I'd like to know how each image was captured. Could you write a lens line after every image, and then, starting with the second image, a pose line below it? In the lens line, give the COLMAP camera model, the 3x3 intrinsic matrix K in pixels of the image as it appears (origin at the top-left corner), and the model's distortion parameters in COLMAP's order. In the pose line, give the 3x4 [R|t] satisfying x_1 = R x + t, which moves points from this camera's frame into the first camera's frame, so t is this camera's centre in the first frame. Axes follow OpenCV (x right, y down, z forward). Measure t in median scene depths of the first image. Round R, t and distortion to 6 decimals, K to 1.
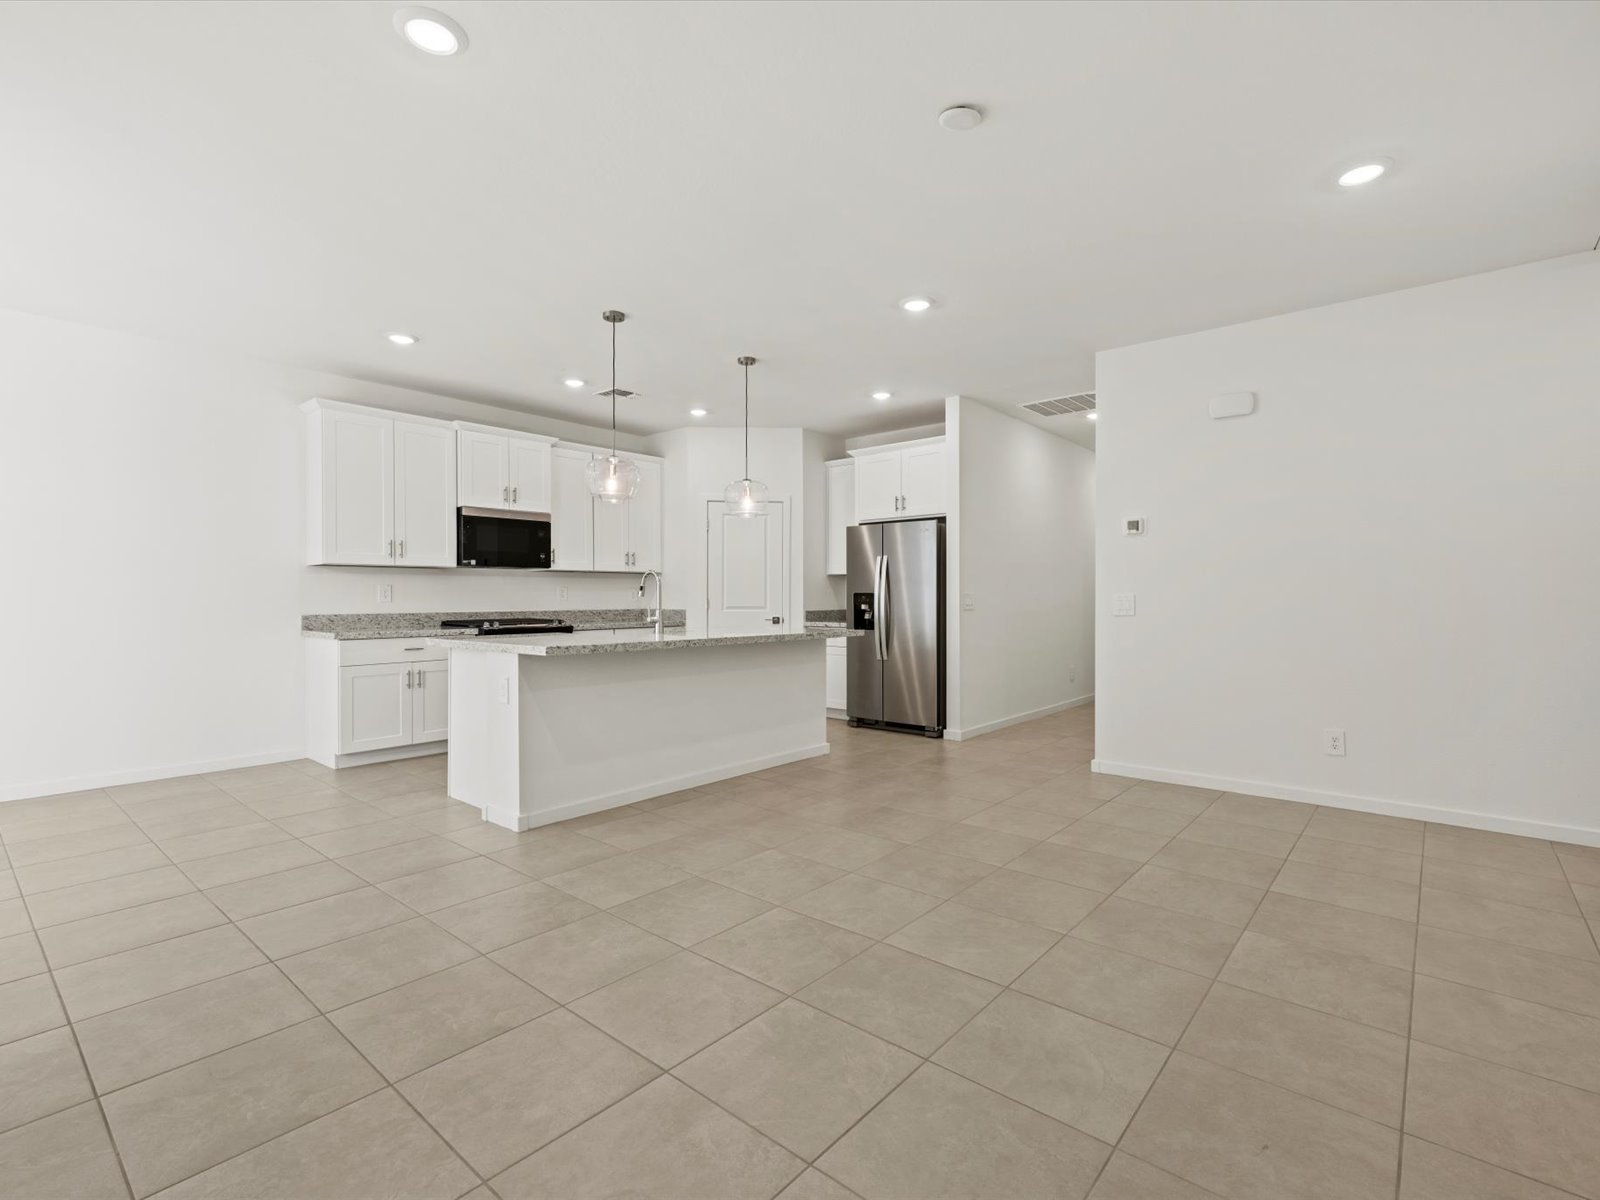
lens RADIAL K [[751.8, 0, 800.1], [0, 751.8, 597.8], [0, 0, 1]] dist [0.001451, 0.000416]
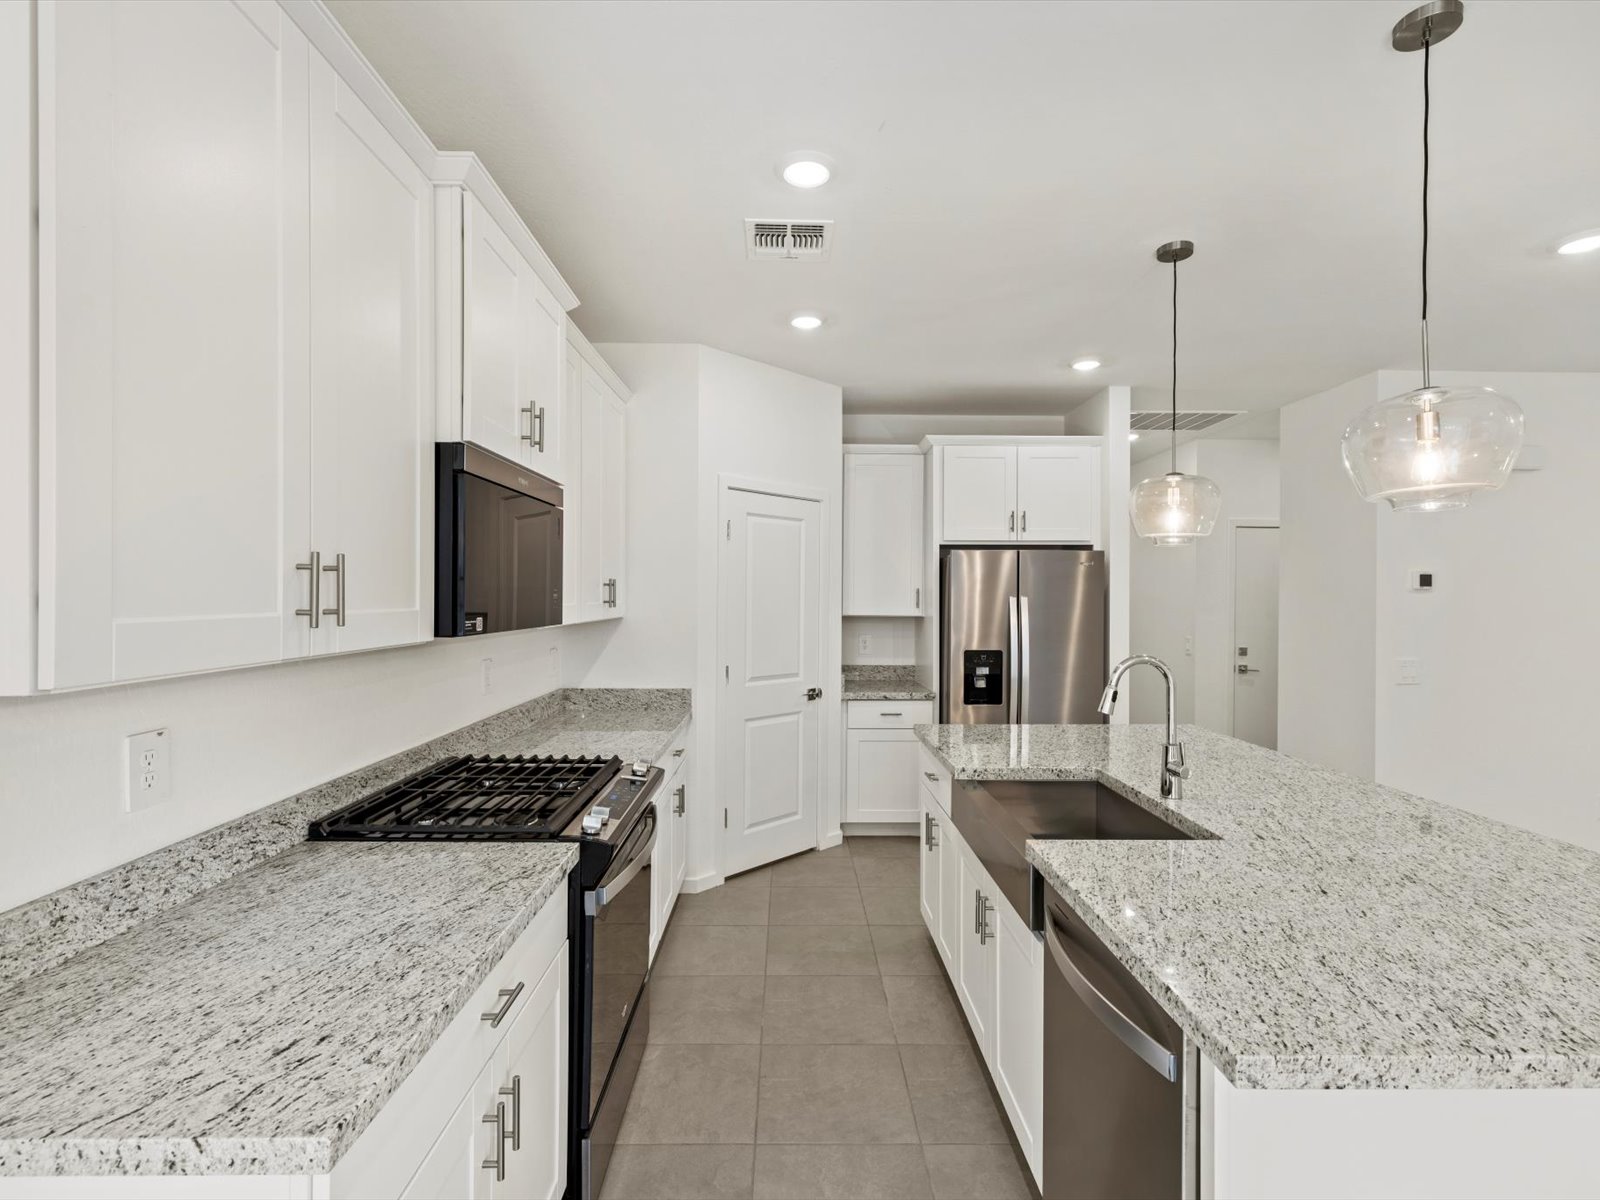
lens RADIAL K [[751.8, 0, 800.1], [0, 751.8, 597.8], [0, 0, 1]] dist [0.001451, 0.000416]
pose [[0.749181, 0.003768, 0.662355, -0.547511], [-0.004223, 0.999991, -0.000911, -0.058842], [-0.662352, -0.002114, 0.749190, 0.680187]]
